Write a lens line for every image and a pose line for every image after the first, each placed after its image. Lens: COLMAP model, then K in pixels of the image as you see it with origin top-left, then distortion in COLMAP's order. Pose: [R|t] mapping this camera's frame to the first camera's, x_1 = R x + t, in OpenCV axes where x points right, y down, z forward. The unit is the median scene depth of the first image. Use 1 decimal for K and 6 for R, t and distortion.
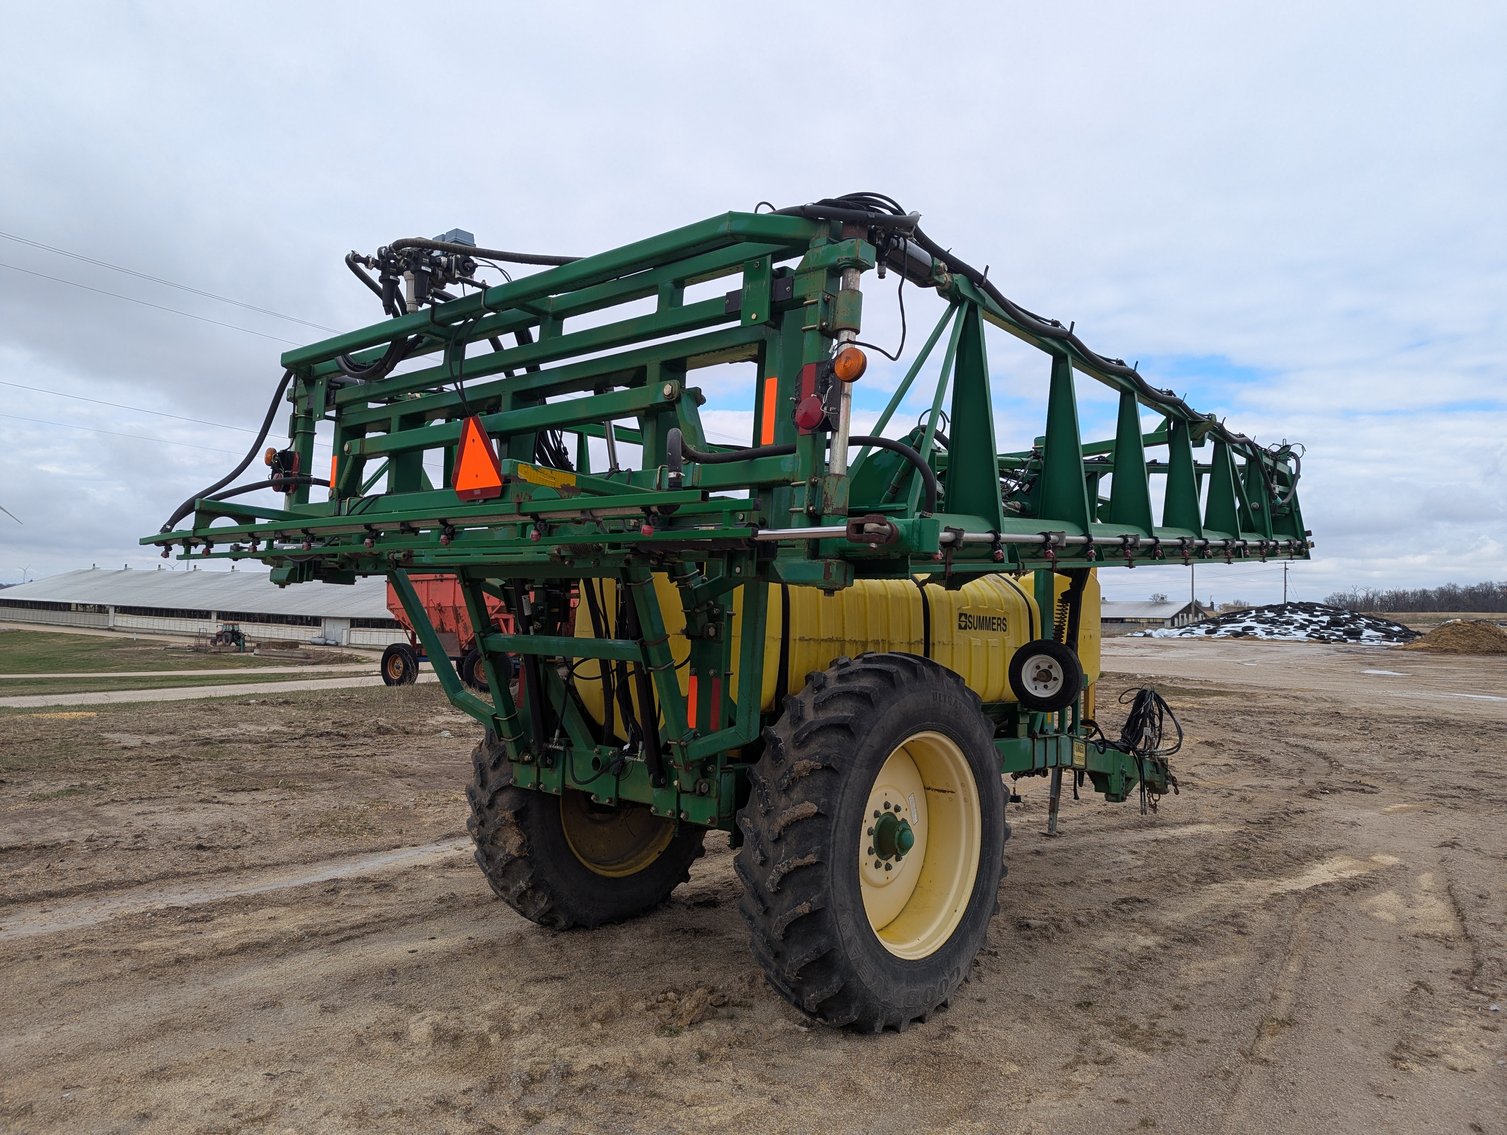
lens RADIAL K [[1074.4, 0, 743.3], [0, 1074.4, 573.4], [0, 0, 1]] dist [0.070214, -0.069348]
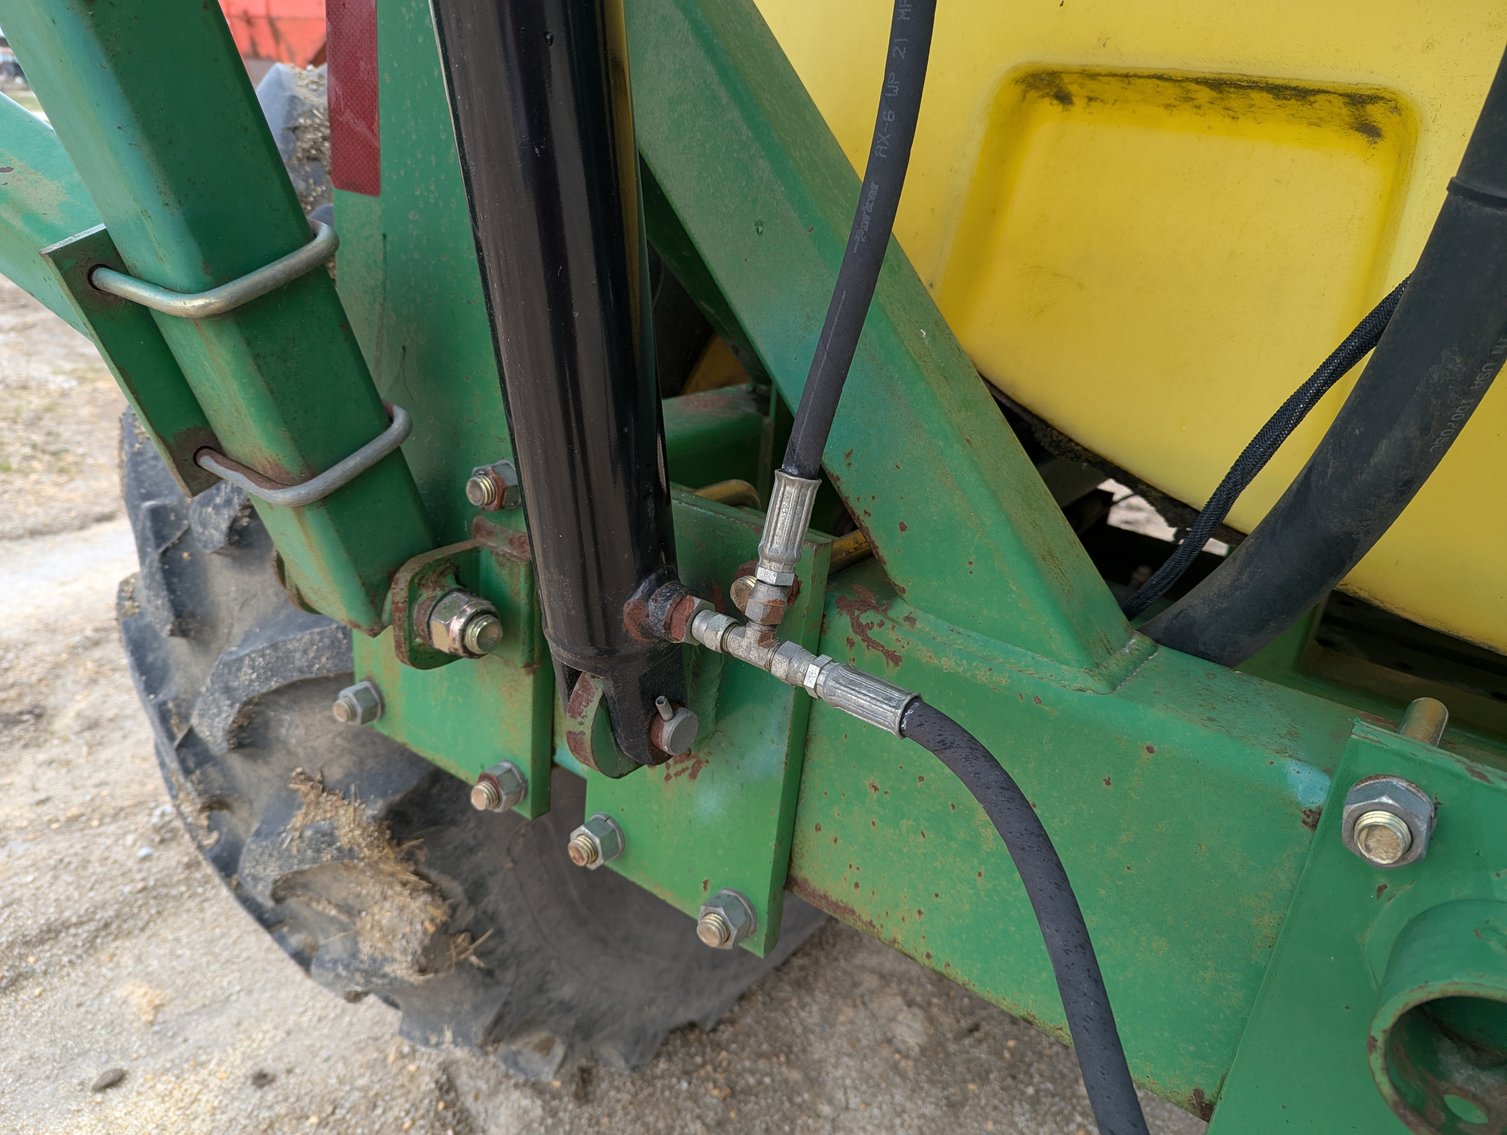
lens RADIAL K [[1074.4, 0, 743.3], [0, 1074.4, 573.4], [0, 0, 1]] dist [0.070214, -0.069348]
pose [[0.994155, 0.011769, 0.107317, -0.153647], [-0.057869, 0.897267, 0.437679, 0.093949], [-0.091141, -0.441332, 0.892704, 0.756035]]
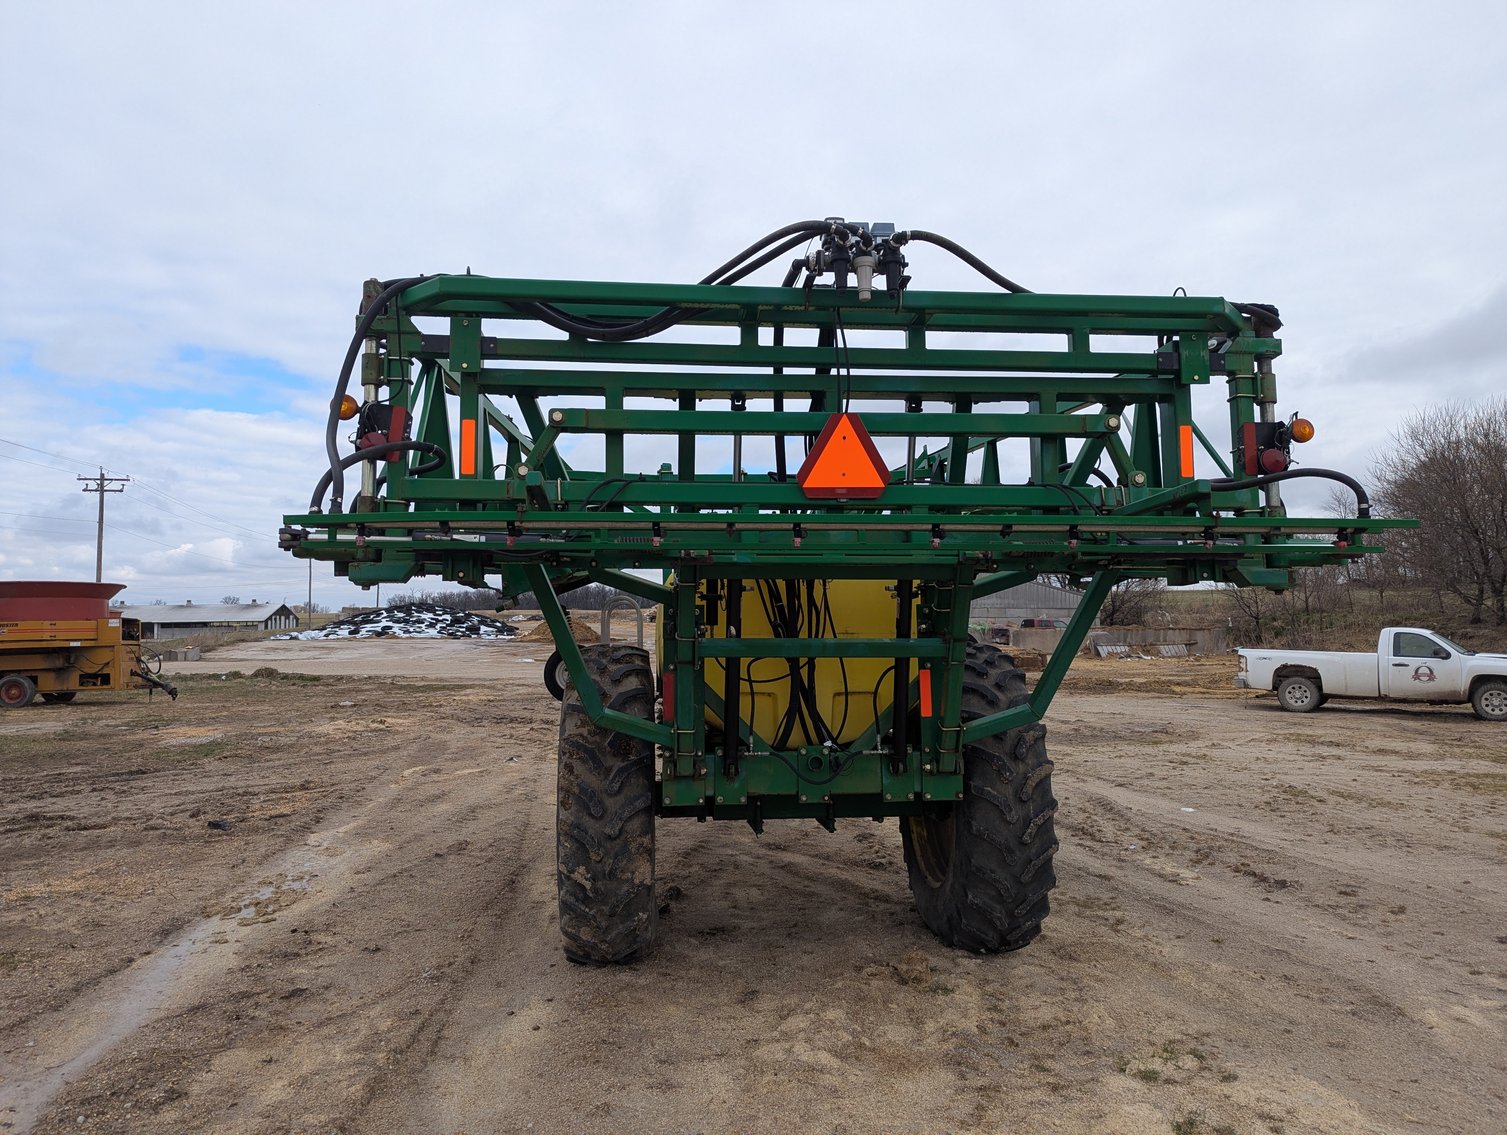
lens RADIAL K [[1074.4, 0, 743.3], [0, 1074.4, 573.4], [0, 0, 1]] dist [0.070214, -0.069348]
pose [[0.663901, 0.009983, 0.747754, -0.742298], [-0.008365, 0.999947, -0.005923, 0.005316], [-0.747774, -0.002322, 0.663949, 0.303165]]
